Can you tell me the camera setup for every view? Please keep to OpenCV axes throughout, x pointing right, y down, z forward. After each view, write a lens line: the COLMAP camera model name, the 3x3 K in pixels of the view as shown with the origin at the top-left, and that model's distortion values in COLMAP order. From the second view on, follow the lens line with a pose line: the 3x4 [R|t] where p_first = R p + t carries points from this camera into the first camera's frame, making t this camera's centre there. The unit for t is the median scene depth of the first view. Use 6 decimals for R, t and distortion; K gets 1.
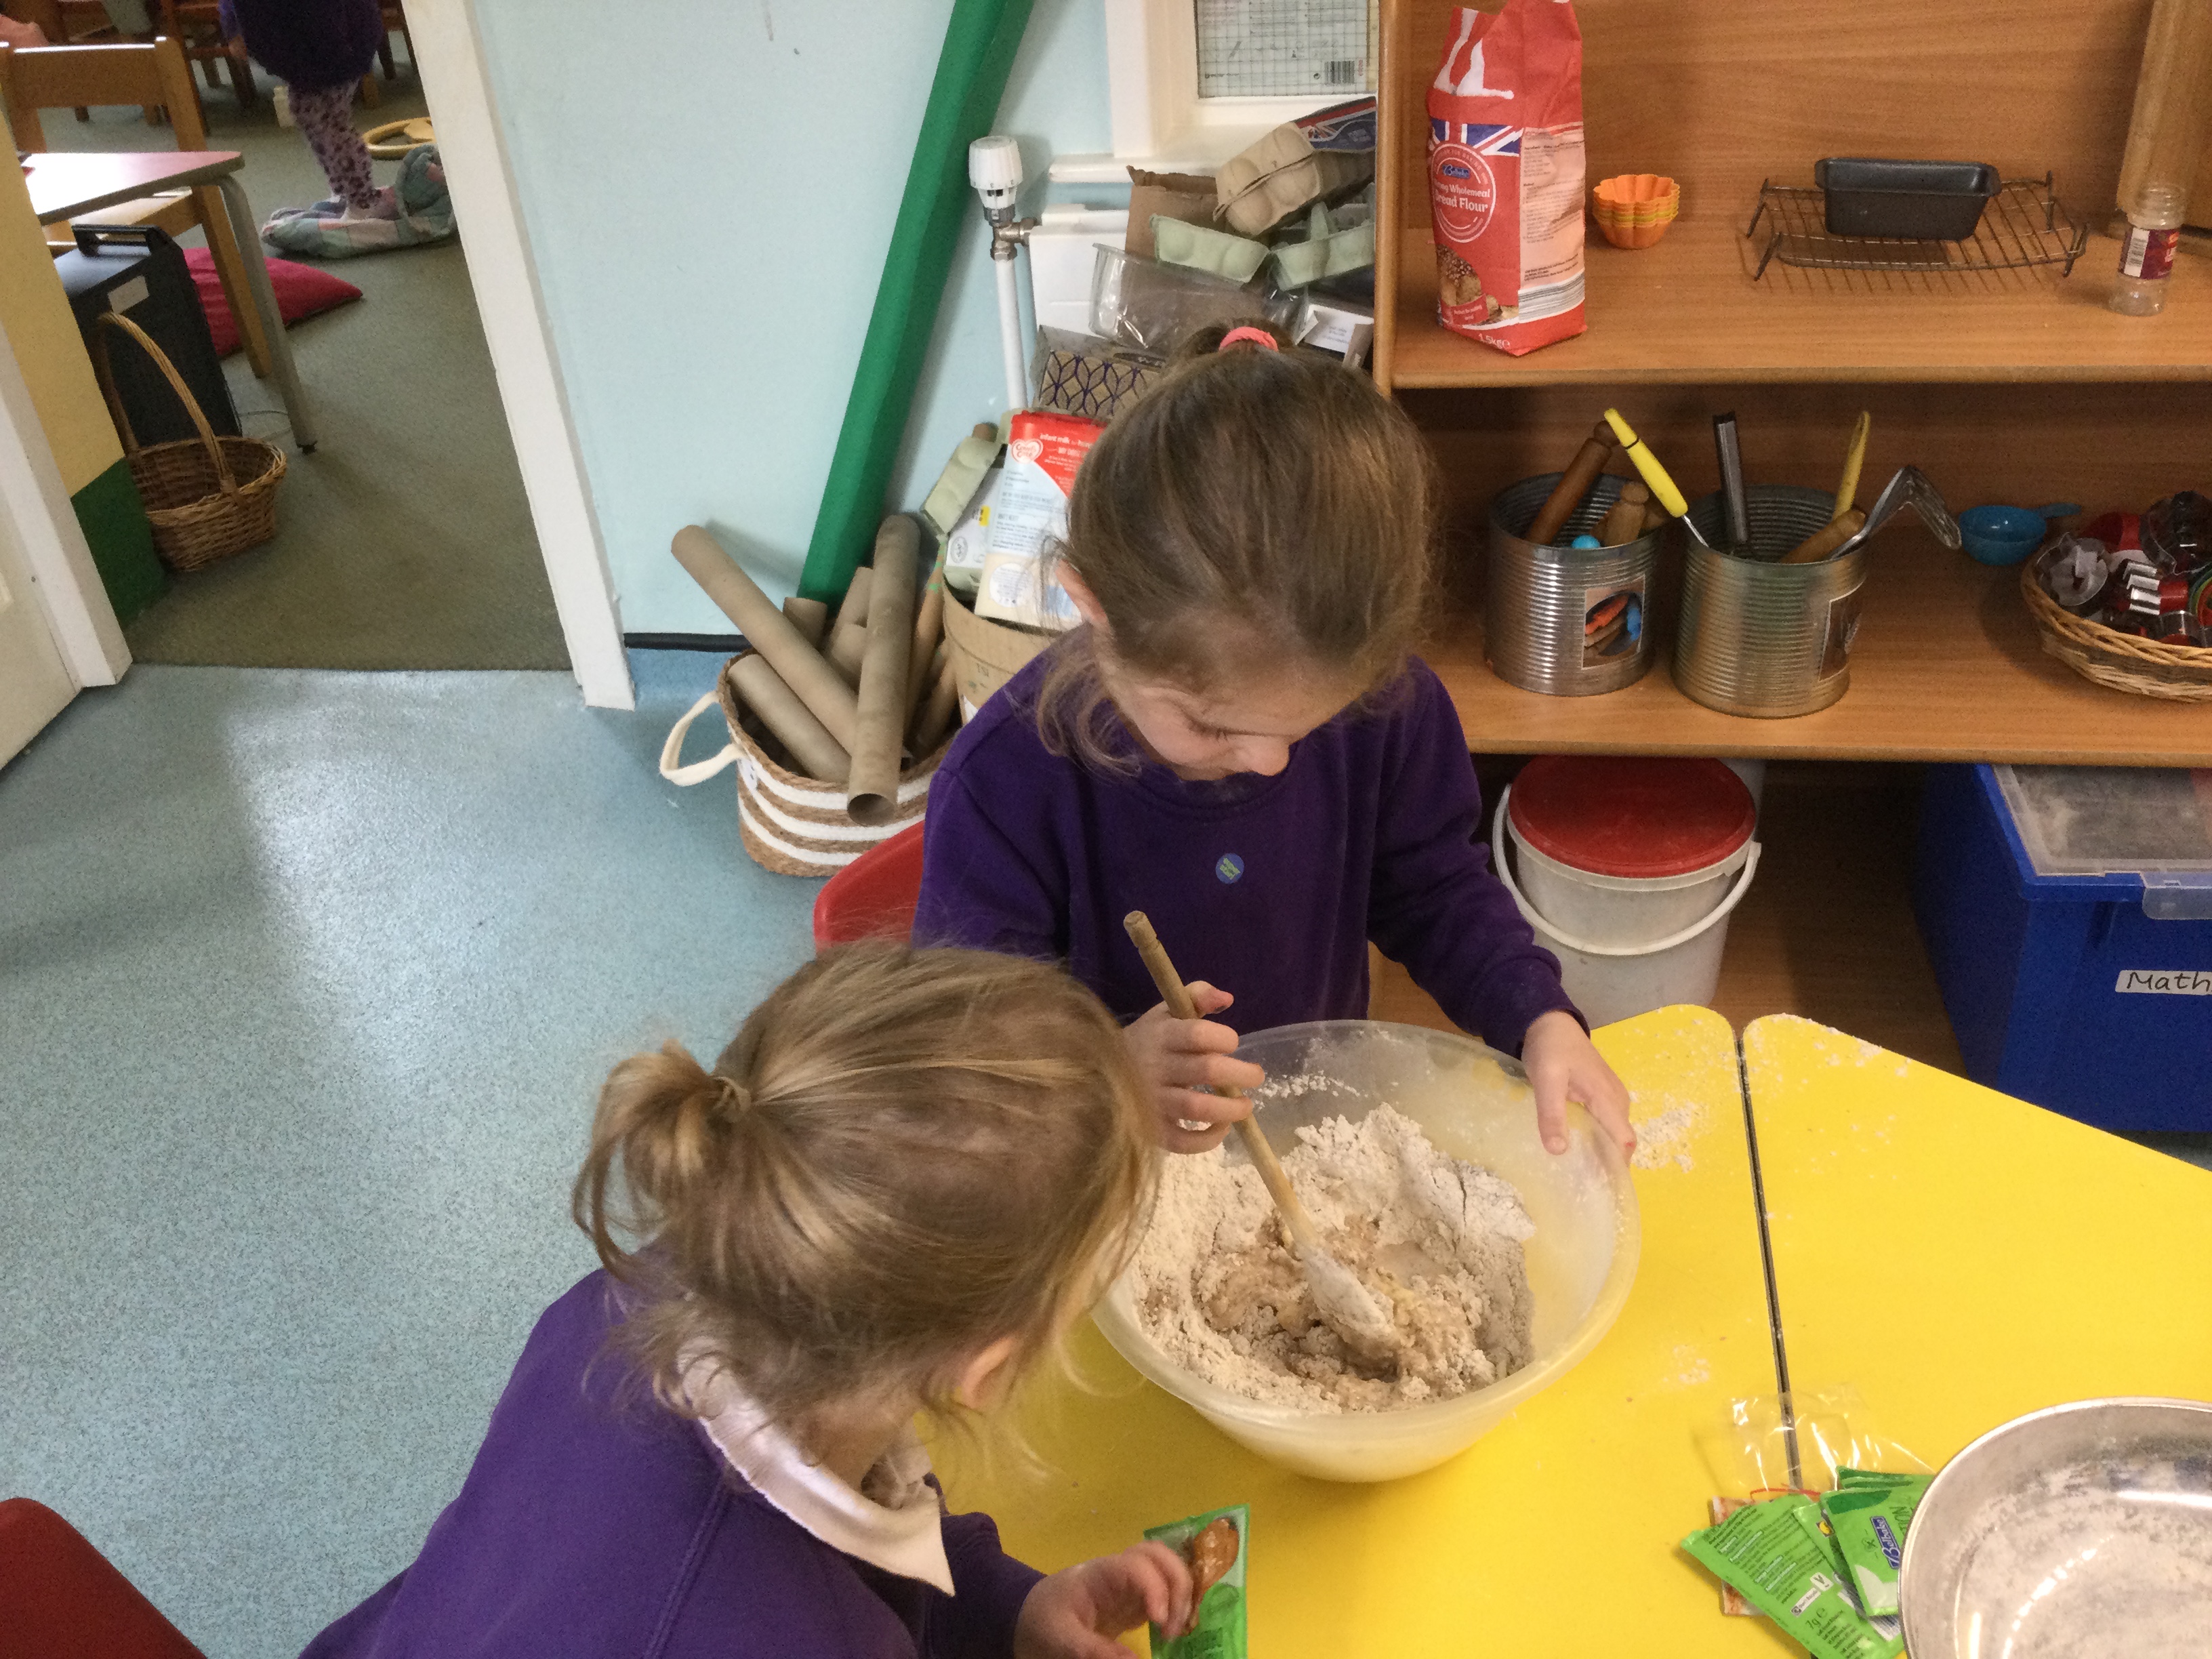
lens RADIAL K [[2017.3, 0, 1099.4], [0, 2017.3, 851.8], [0, 0, 1]] dist [0.056718, -0.119157]
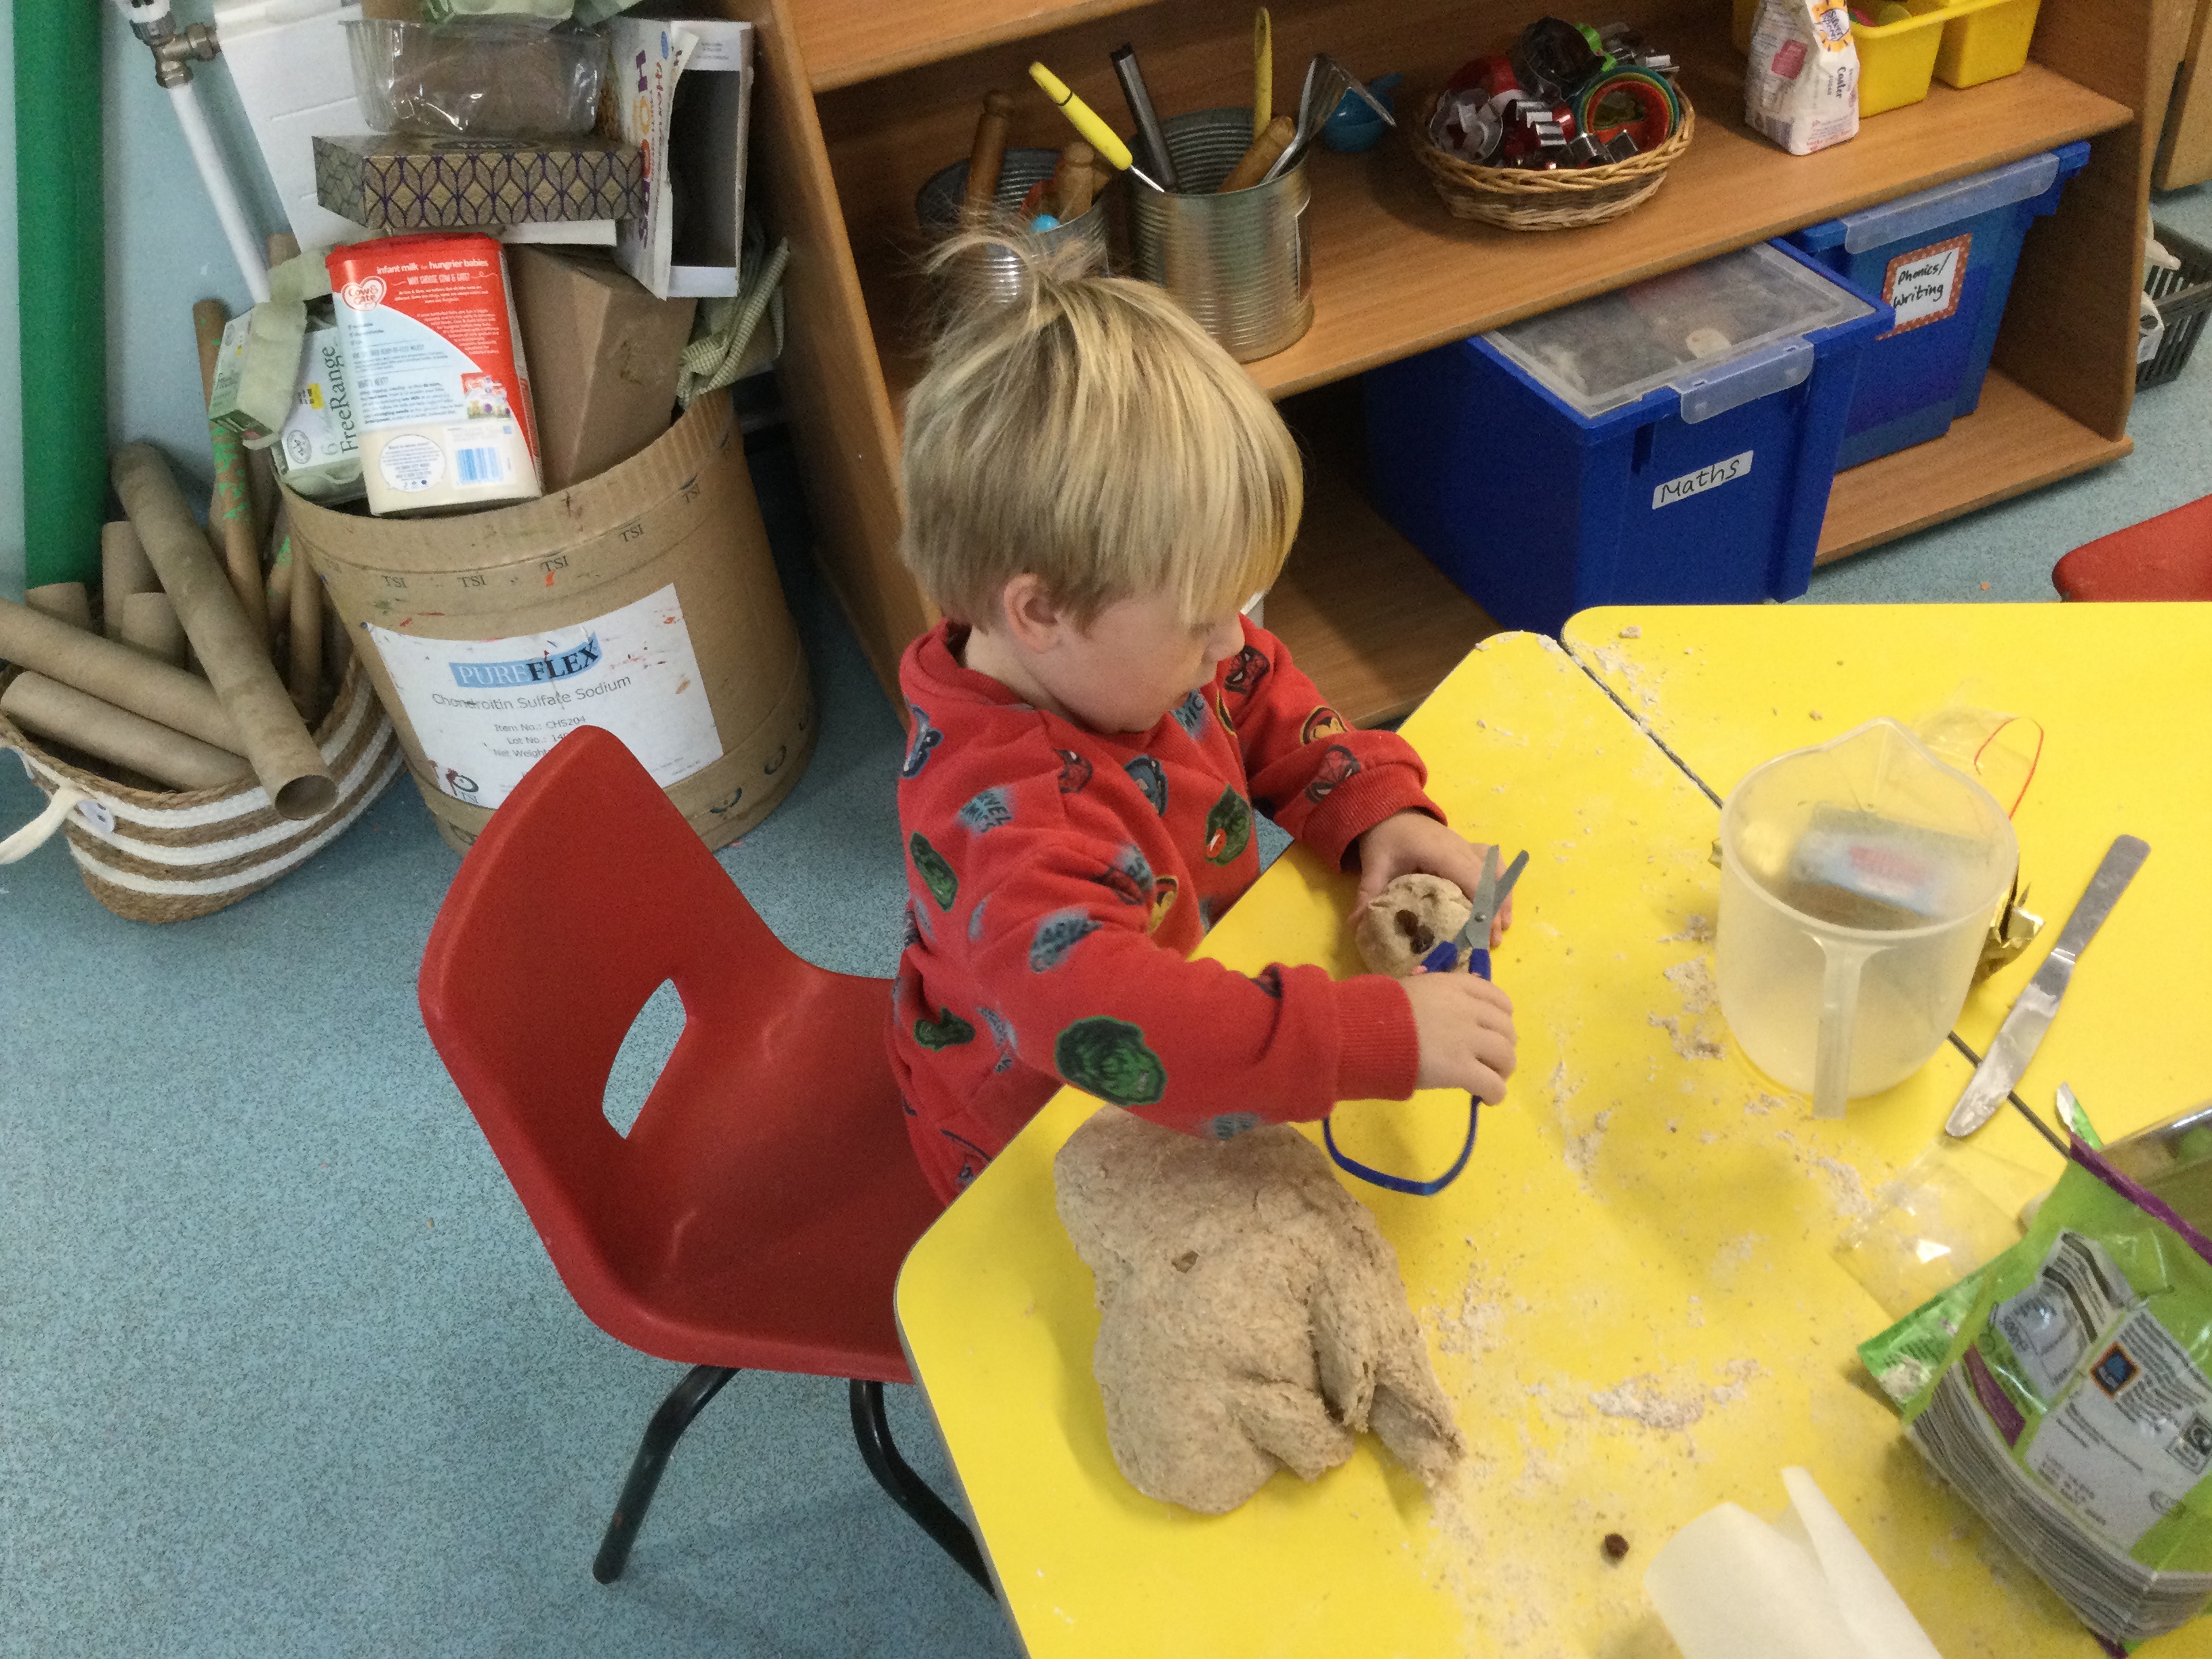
lens RADIAL K [[2017.3, 0, 1103.4], [0, 2017.3, 835.0], [0, 0, 1]] dist [0.056718, -0.119157]
pose [[0.845751, -0.370765, 0.383717, -0.176623], [0.335010, 0.928708, 0.158966, -0.031457], [-0.415300, -0.005897, 0.909666, 0.155090]]
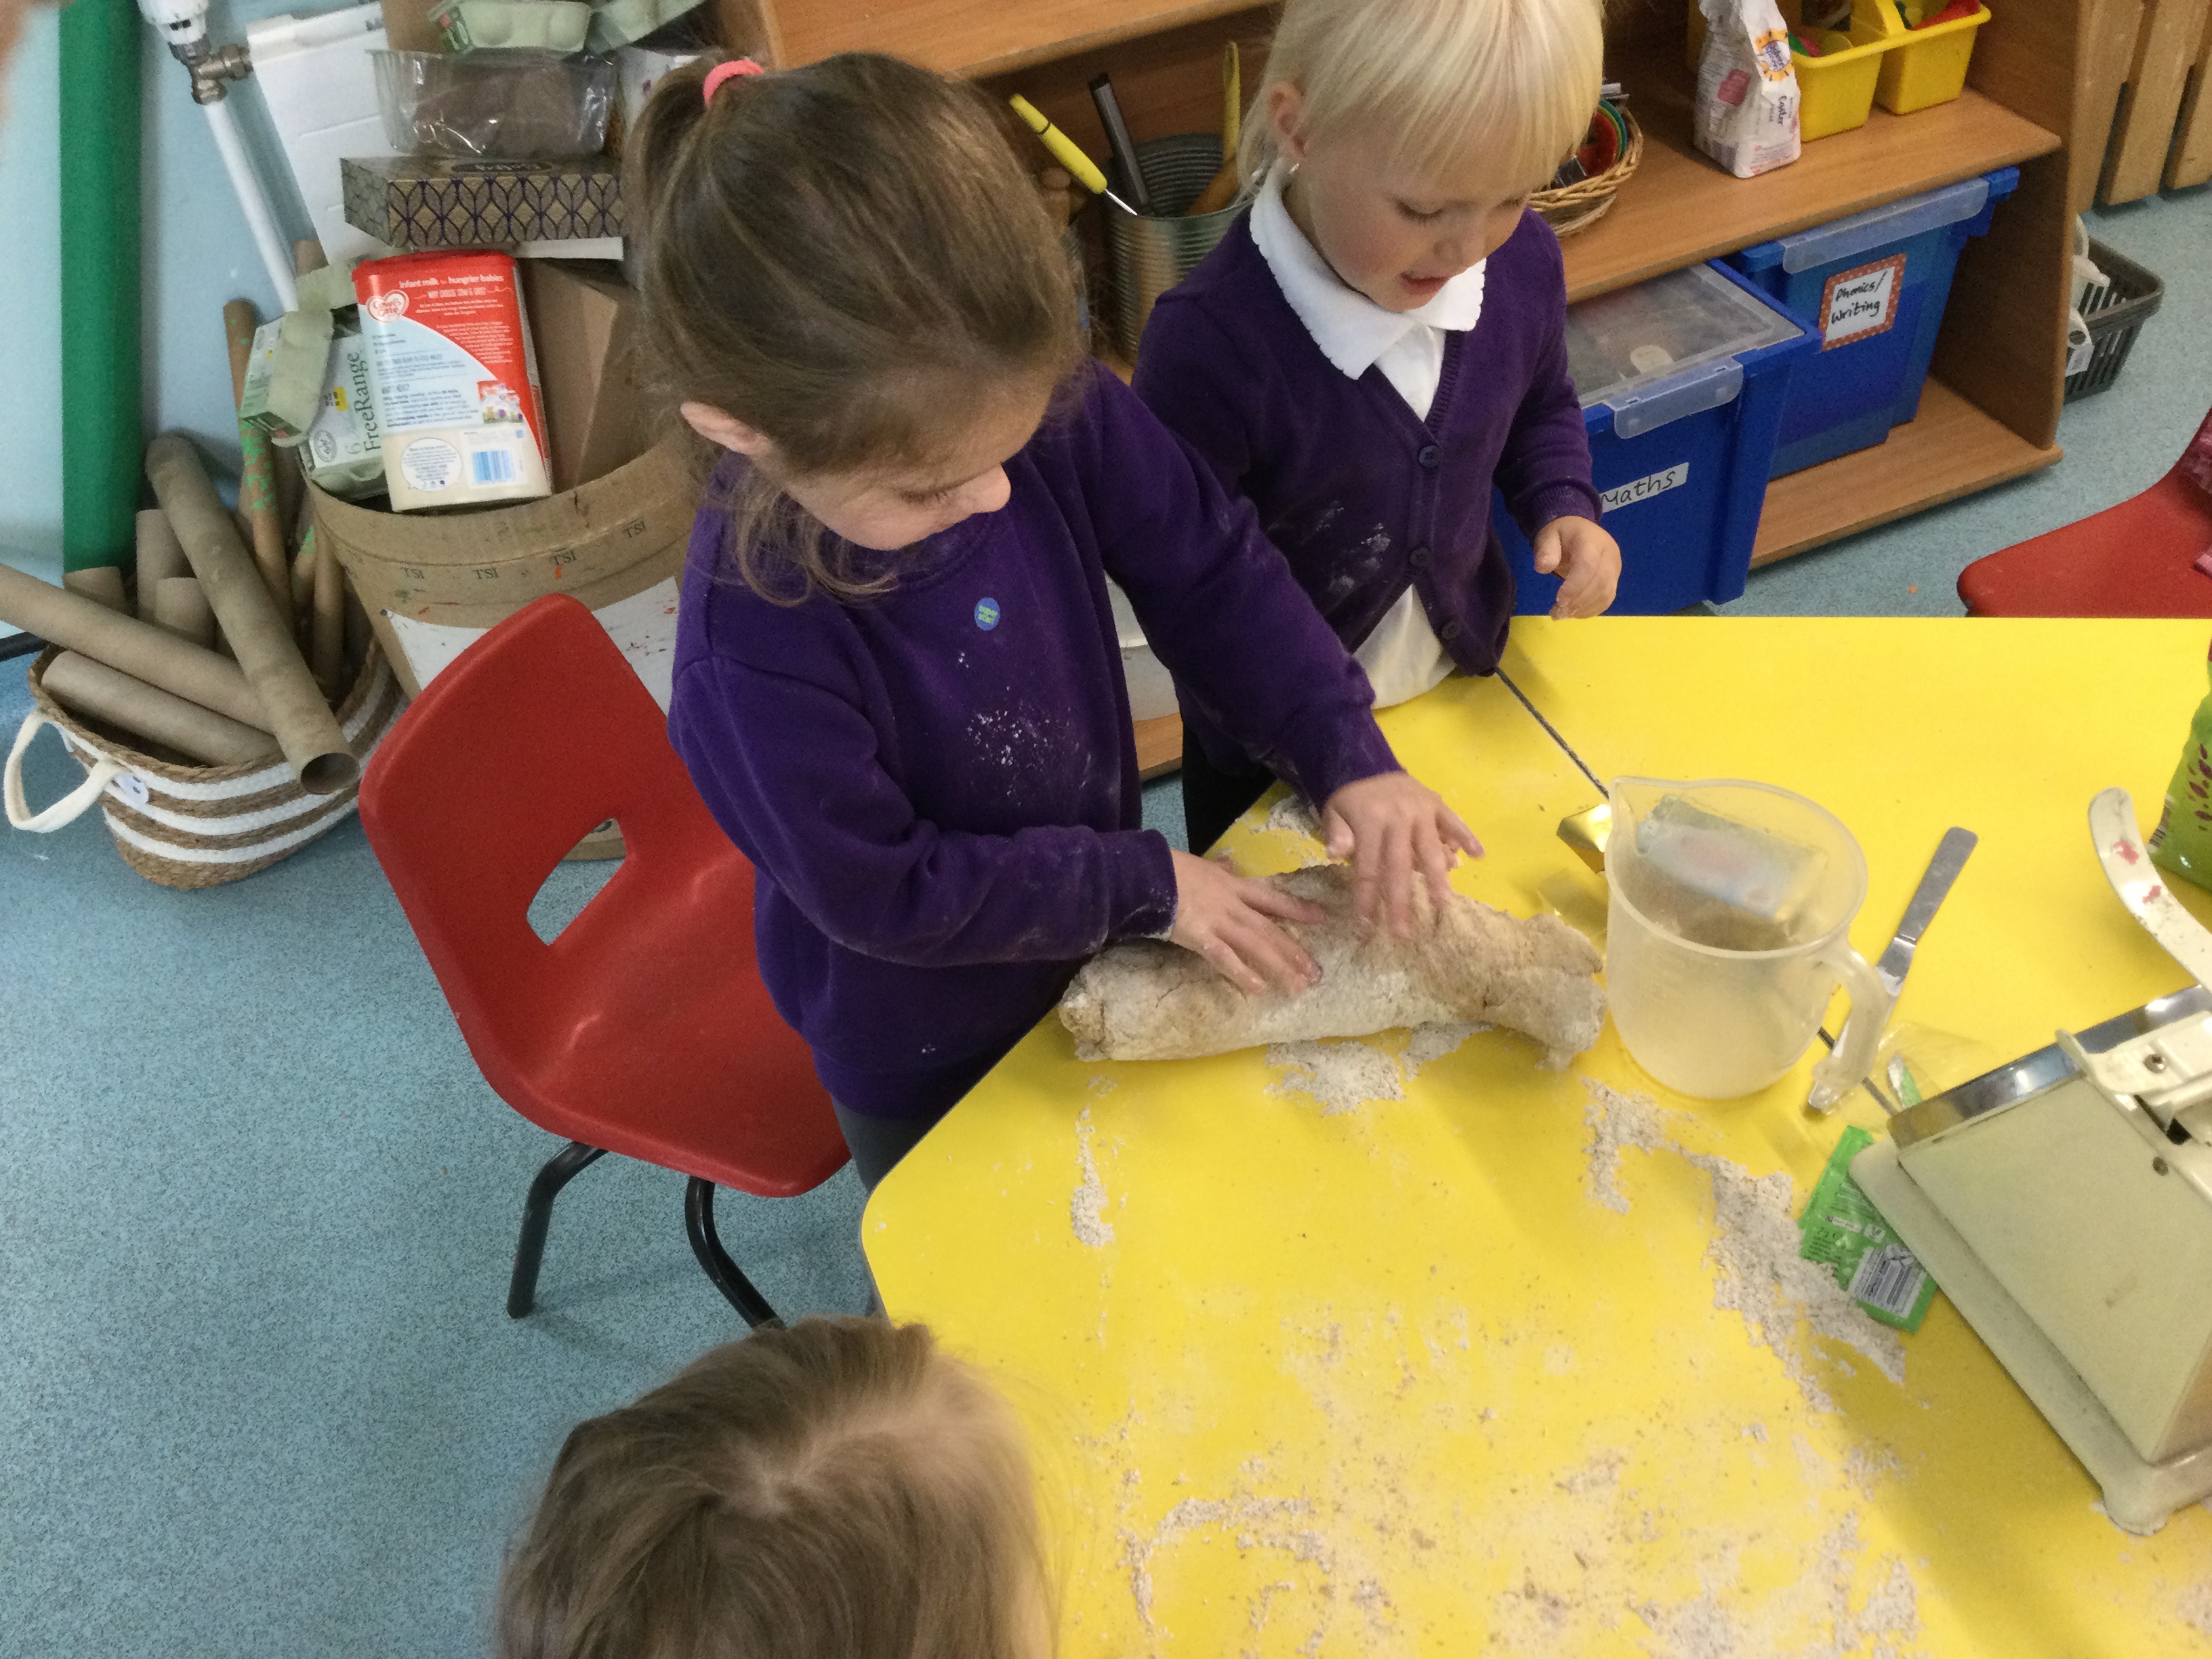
lens RADIAL K [[2017.3, 0, 1100.3], [0, 2017.3, 830.3], [0, 0, 1]] dist [0.056718, -0.119157]
pose [[0.851038, -0.366562, 0.375988, -0.184635], [0.326042, 0.930154, 0.168850, -0.040309], [-0.411620, -0.021110, 0.911111, 0.093342]]
